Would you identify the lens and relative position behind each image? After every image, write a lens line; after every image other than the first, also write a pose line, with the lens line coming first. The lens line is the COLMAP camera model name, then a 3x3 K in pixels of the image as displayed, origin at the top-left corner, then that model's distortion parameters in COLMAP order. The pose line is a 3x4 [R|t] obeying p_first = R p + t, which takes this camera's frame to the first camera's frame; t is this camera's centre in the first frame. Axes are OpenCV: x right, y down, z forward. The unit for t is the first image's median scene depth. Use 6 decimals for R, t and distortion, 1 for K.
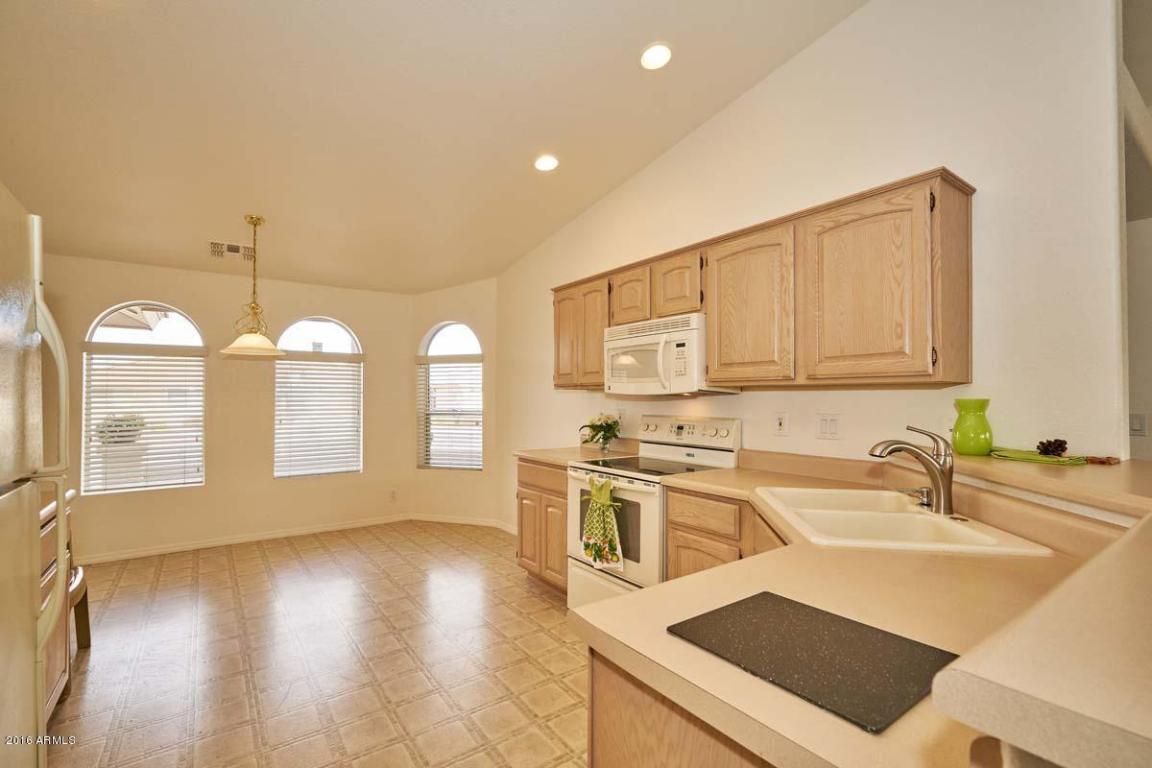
lens RADIAL K [[525.7, 0, 575.7], [0, 525.7, 389.9], [0, 0, 1]] dist [0.001816, 0.000243]
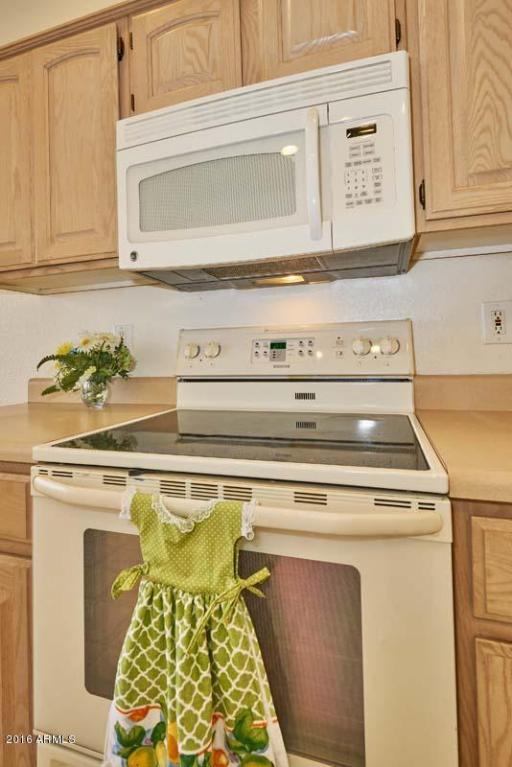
lens RADIAL K [[380.2, 0, 258.2], [0, 380.2, 344.2], [0, 0, 1]] dist [-0.001868, -0.000435]
pose [[0.805149, -0.009458, 0.592998, -0.040479], [0.020235, 0.999729, -0.011529, 0.075946], [-0.592728, 0.021282, 0.805122, 0.721905]]
